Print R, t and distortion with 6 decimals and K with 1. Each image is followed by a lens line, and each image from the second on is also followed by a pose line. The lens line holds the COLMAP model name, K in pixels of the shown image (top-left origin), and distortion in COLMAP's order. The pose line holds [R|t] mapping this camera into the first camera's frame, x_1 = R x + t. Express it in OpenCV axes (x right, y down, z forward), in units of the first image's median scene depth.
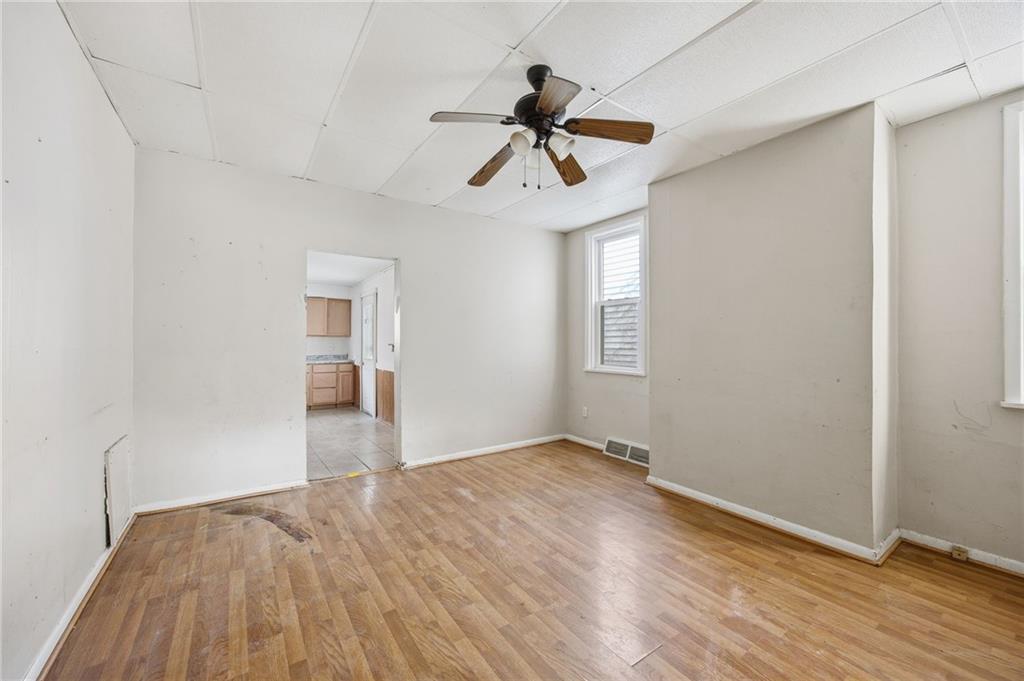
lens RADIAL K [[394.9, 0, 510.9], [0, 394.9, 341.4], [0, 0, 1]] dist [-0.029609, 0.011180]
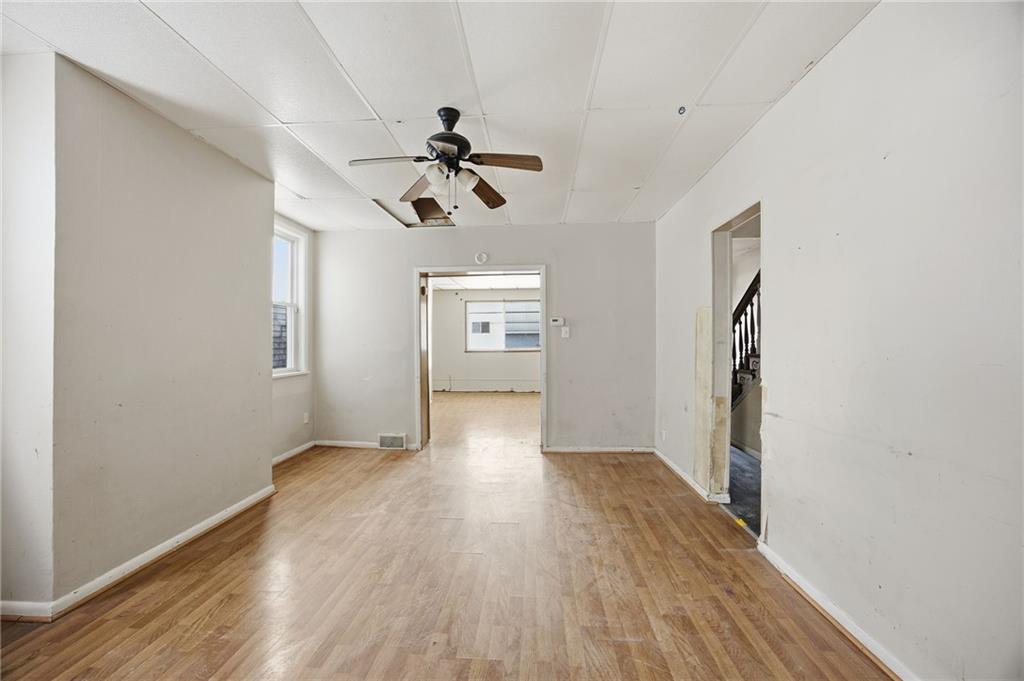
lens RADIAL K [[394.9, 0, 510.9], [0, 394.9, 341.4], [0, 0, 1]] dist [-0.029609, 0.011180]
pose [[-0.783827, -0.000623, 0.620978, -0.789605], [0.001396, 0.999995, 0.002766, -0.014764], [-0.620977, 0.003035, -0.783823, 1.785037]]
